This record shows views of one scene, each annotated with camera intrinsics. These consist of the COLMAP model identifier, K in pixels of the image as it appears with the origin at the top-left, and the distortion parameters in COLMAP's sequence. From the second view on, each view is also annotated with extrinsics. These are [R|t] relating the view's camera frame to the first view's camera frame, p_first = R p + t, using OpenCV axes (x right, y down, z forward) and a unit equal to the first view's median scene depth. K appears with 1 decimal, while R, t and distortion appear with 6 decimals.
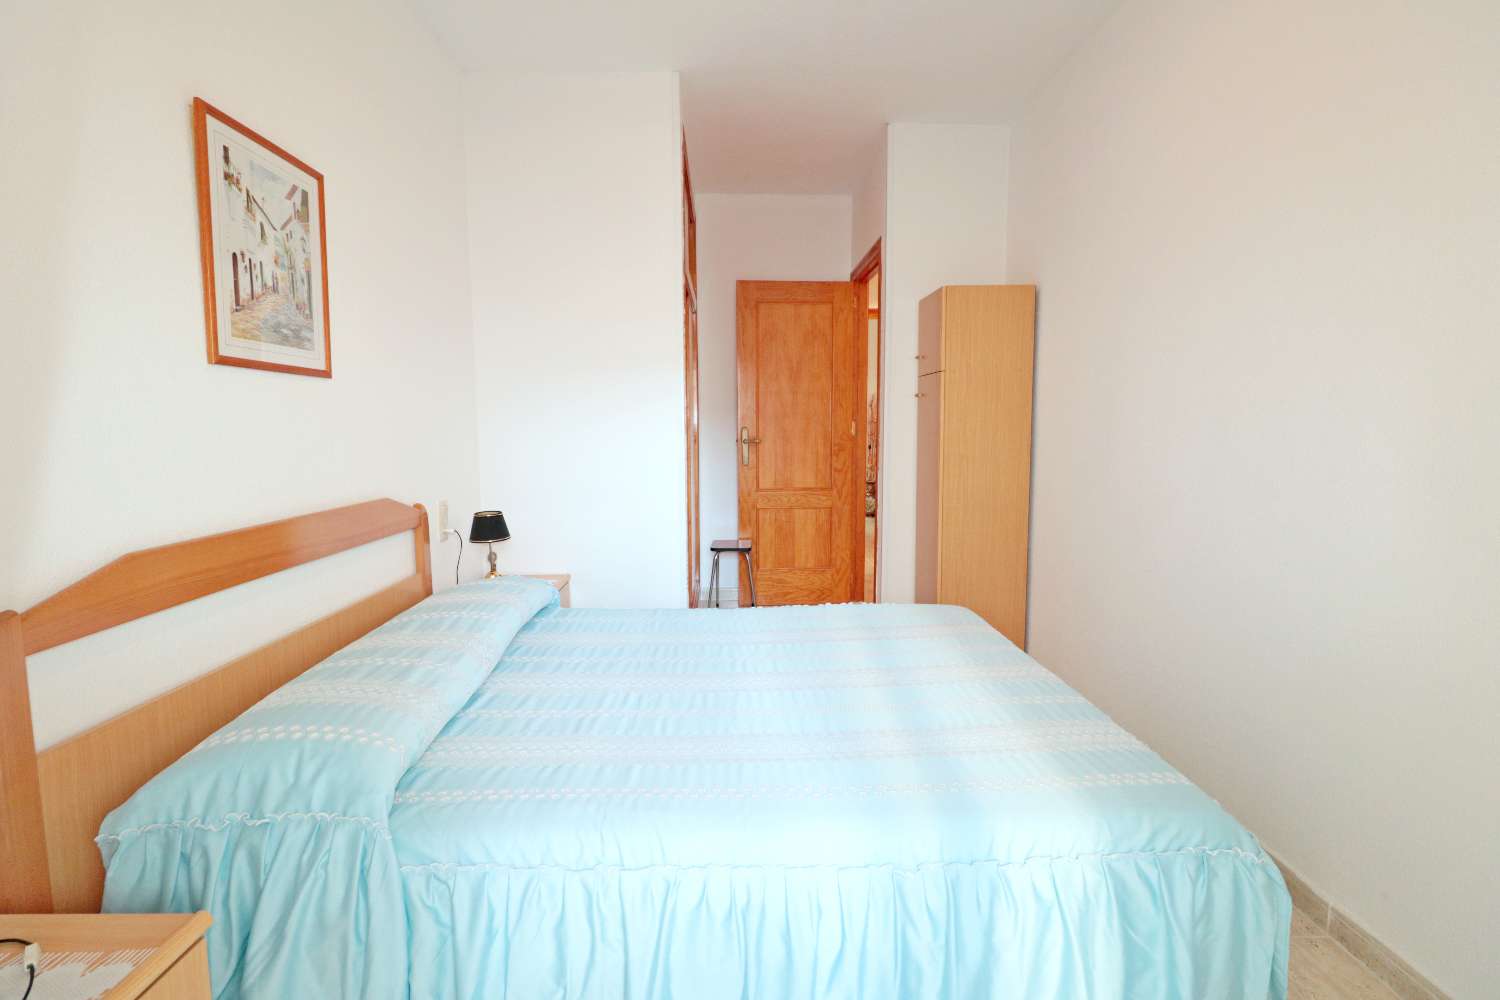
lens RADIAL K [[684.0, 0, 745.0], [0, 684.0, 489.8], [0, 0, 1]] dist [-0.000566, -0.000171]
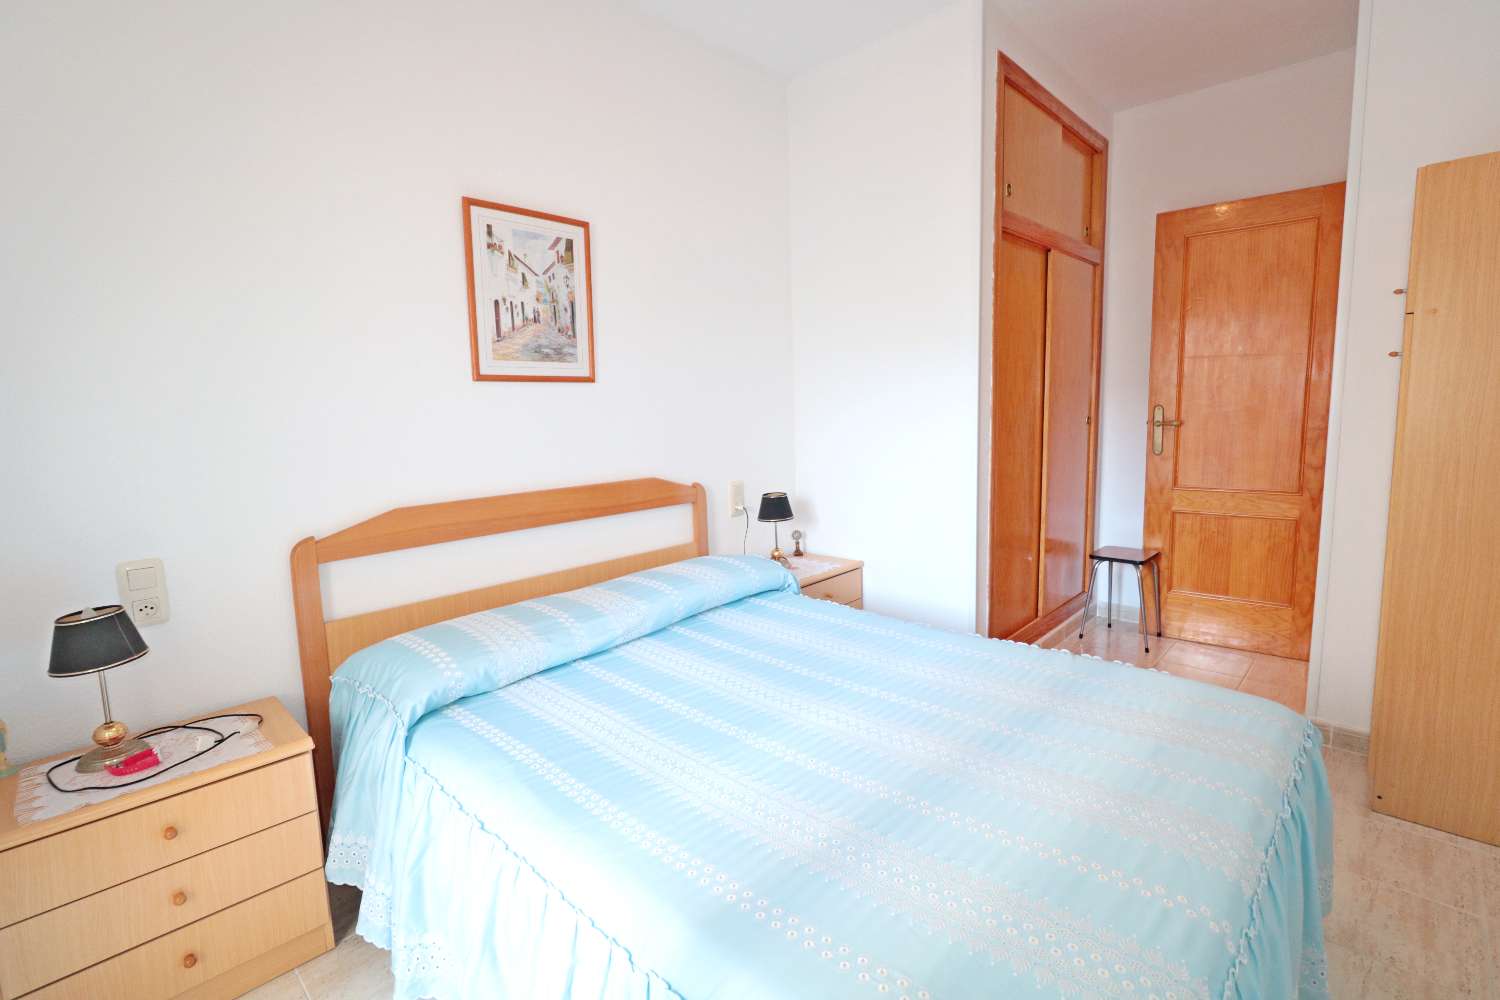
lens RADIAL K [[684.0, 0, 745.0], [0, 684.0, 489.8], [0, 0, 1]] dist [-0.000566, -0.000171]
pose [[0.712495, 0.072856, -0.697884, 0.549211], [-0.043869, 0.997274, 0.059324, -0.055997], [0.700304, -0.011652, 0.713750, 0.309787]]
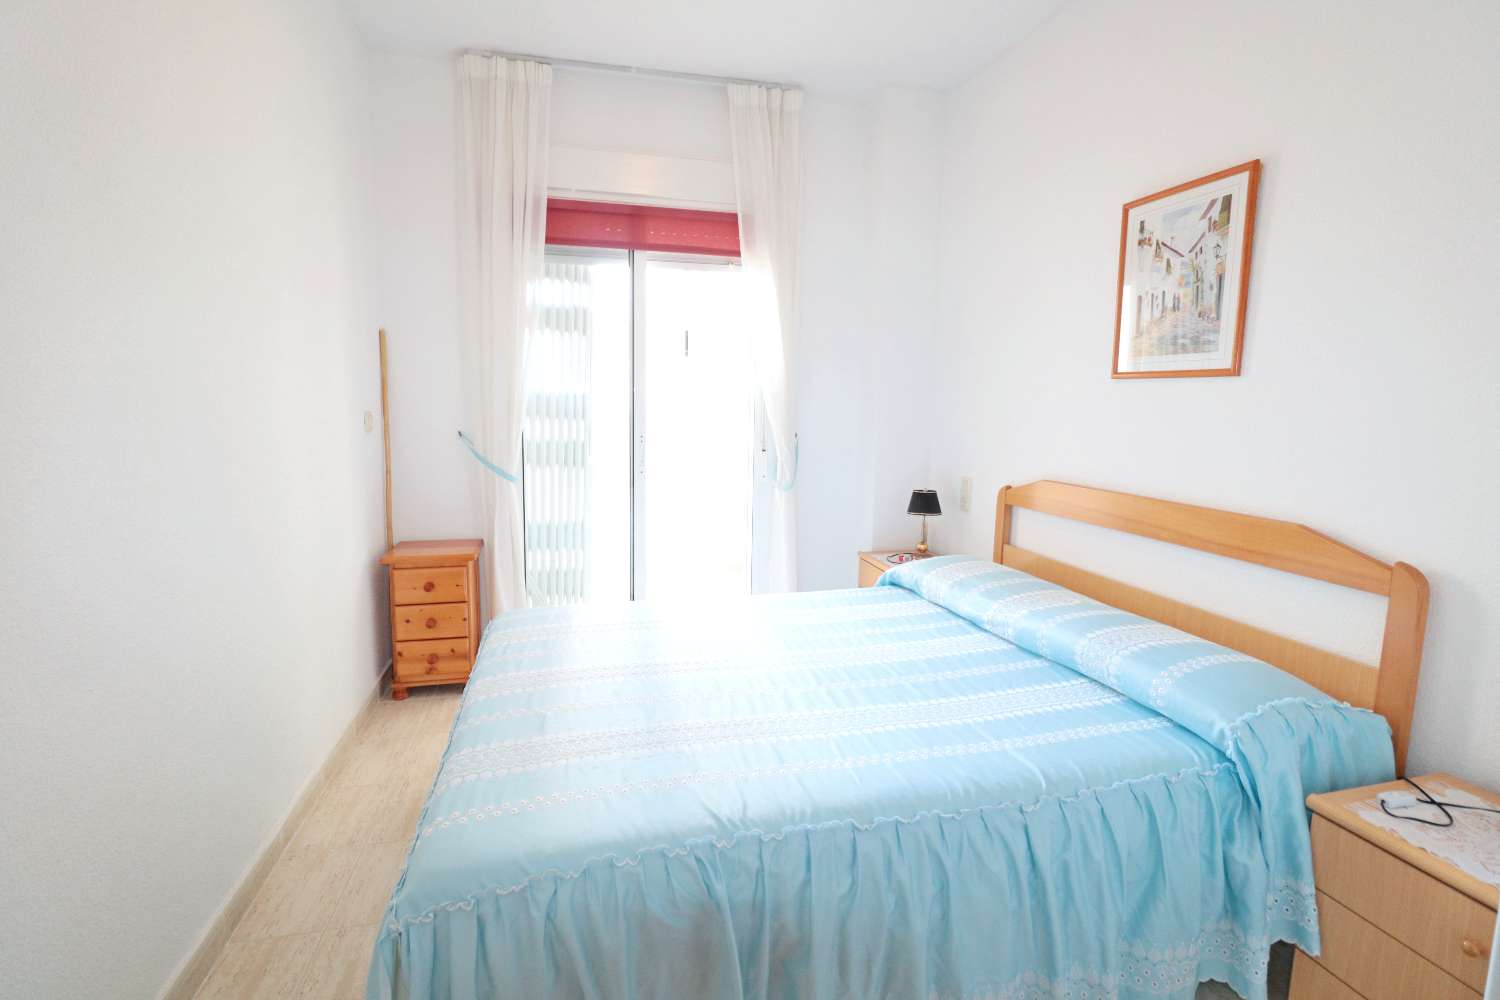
lens RADIAL K [[711.6, 0, 749.1], [0, 711.6, 483.6], [0, 0, 1]] dist [-0.000130, -0.000042]
pose [[-0.973698, 0.015653, -0.227304, 0.311323], [-0.033892, 0.976587, 0.212437, -0.223924], [0.225308, 0.214553, -0.950370, 1.998295]]
